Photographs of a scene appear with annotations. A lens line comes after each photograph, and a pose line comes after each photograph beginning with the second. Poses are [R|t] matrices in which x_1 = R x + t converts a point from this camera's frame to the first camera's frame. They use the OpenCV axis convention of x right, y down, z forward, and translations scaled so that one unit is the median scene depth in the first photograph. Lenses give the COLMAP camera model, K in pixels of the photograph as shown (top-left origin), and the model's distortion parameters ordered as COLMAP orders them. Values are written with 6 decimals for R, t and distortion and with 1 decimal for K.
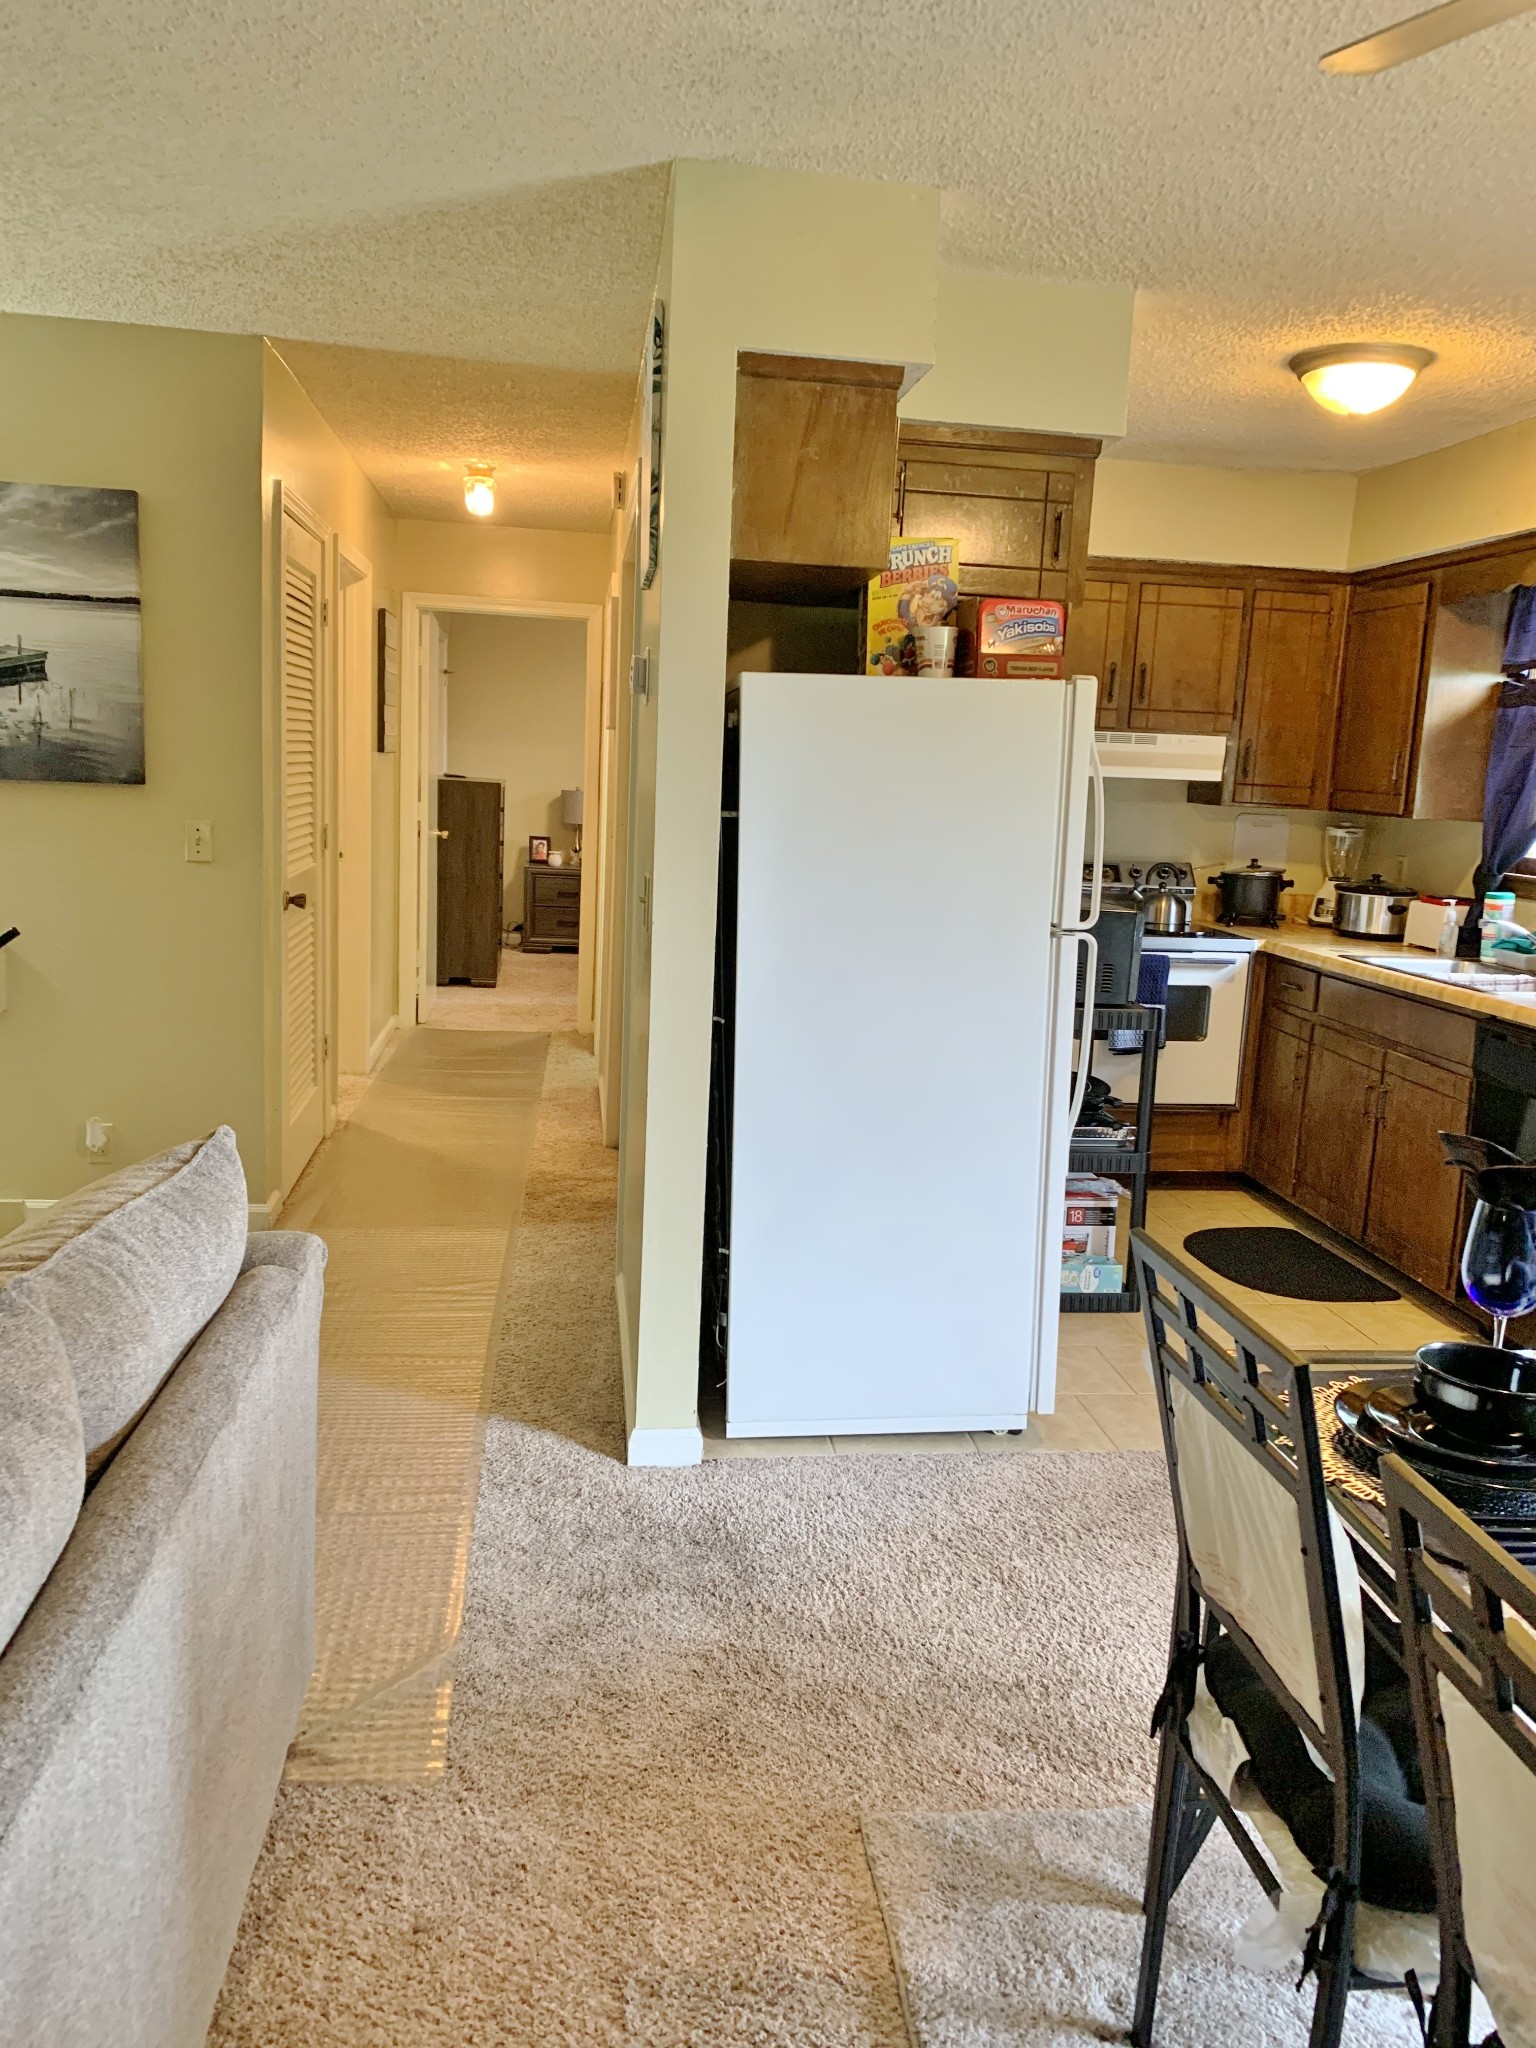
lens RADIAL K [[1565.2, 0, 786.1], [0, 1565.2, 1039.0], [0, 0, 1]] dist [0.019424, -0.019417]
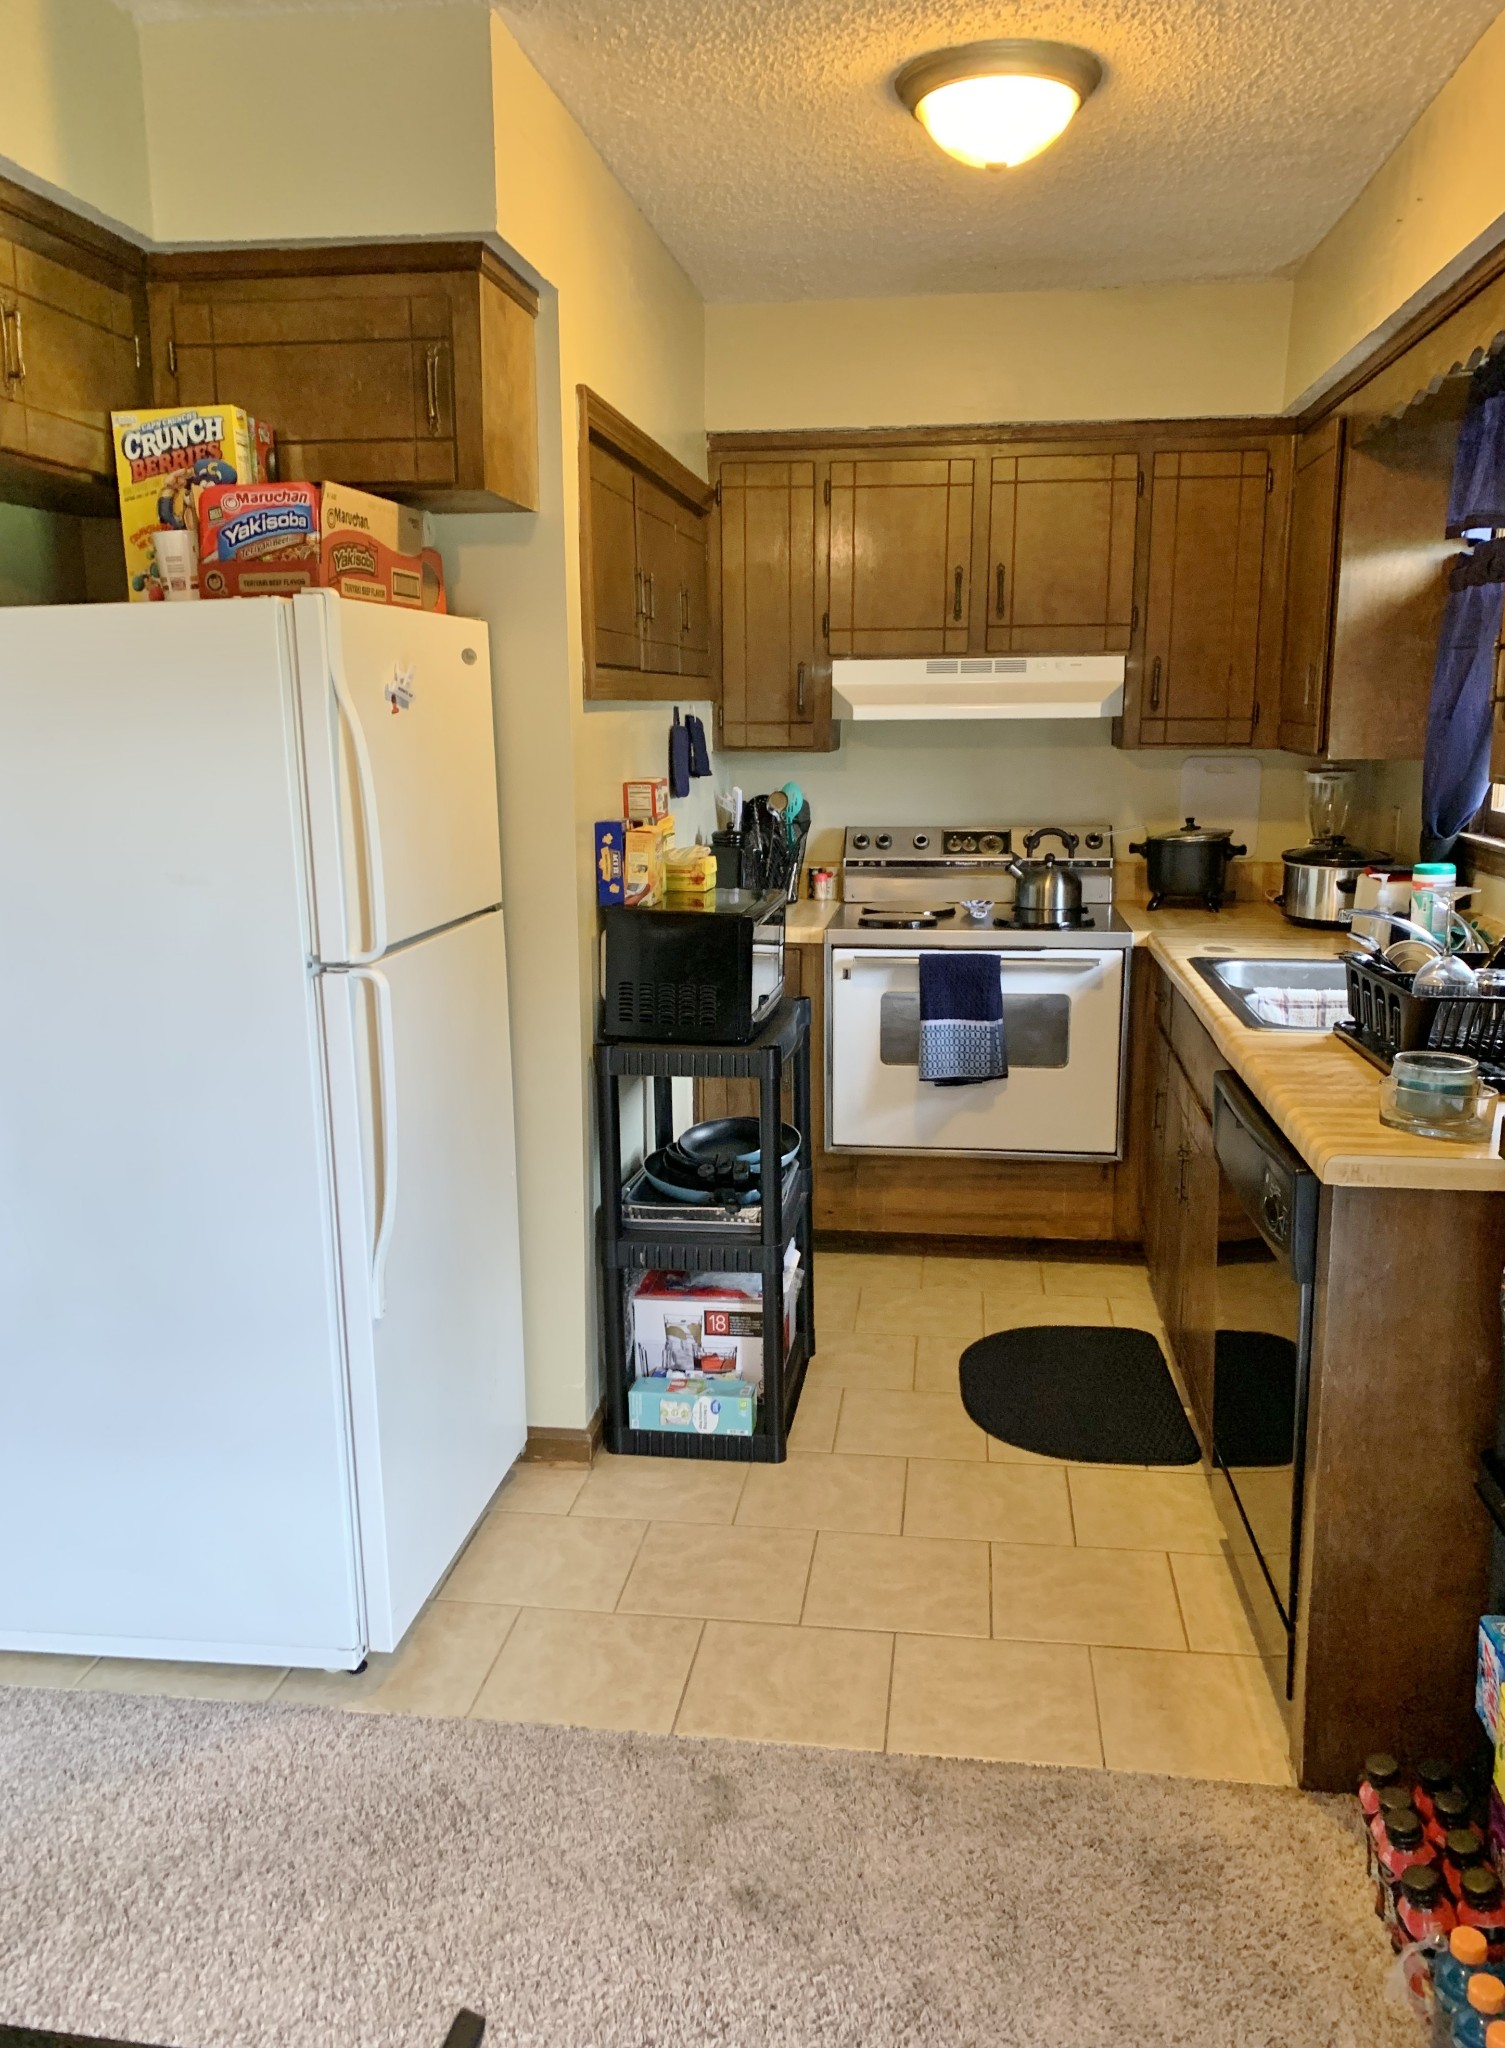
lens RADIAL K [[1591.8, 0, 751.4], [0, 1591.8, 1030.8], [0, 0, 1]] dist [0.038295, -0.047982]
pose [[0.964122, 0.005464, -0.265403, 0.410776], [0.001109, 0.999697, 0.024609, -0.044927], [0.265457, -0.024020, 0.963823, 0.288696]]
